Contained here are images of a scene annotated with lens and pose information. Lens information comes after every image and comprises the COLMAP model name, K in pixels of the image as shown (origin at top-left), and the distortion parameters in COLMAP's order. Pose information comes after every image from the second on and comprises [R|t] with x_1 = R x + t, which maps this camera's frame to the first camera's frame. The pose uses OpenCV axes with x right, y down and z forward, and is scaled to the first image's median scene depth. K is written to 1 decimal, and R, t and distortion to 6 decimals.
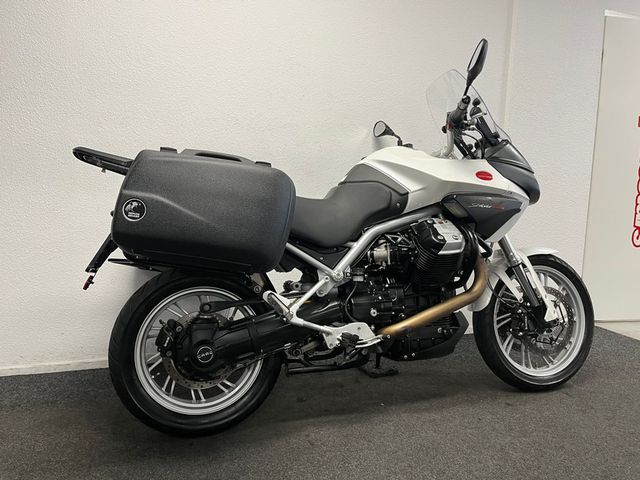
lens RADIAL K [[478.0, 0, 320.0], [0, 478.0, 240.0], [0, 0, 1]] dist [0.090471, -0.116594]
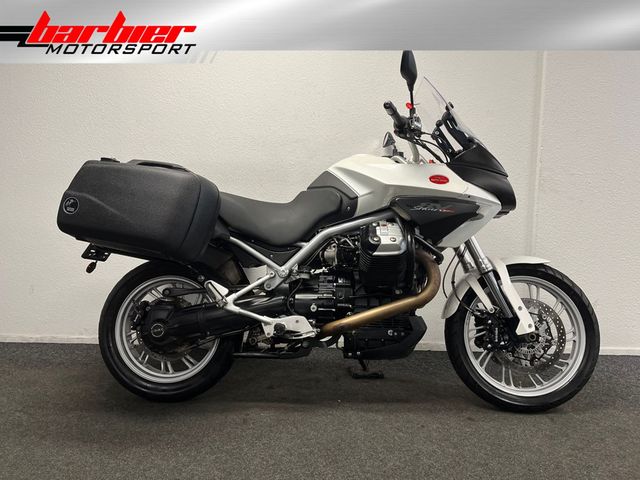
lens RADIAL K [[478.0, 0, 320.0], [0, 478.0, 240.0], [0, 0, 1]] dist [0.090471, -0.116594]
pose [[0.944503, 0.022118, -0.327758, 0.452266], [-0.034885, 0.998842, -0.033124, 0.033444], [0.326646, 0.042720, 0.944181, -0.009423]]
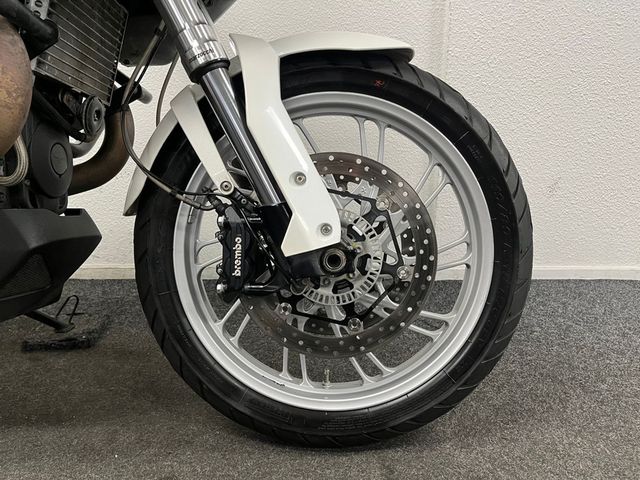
lens RADIAL K [[478.0, 0, 320.0], [0, 478.0, 240.0], [0, 0, 1]] dist [0.090471, -0.116594]
pose [[0.951005, 0.061002, -0.303097, 0.642957], [-0.015522, 0.988526, 0.150253, 0.122226], [0.308785, -0.138186, 0.941040, 0.792447]]
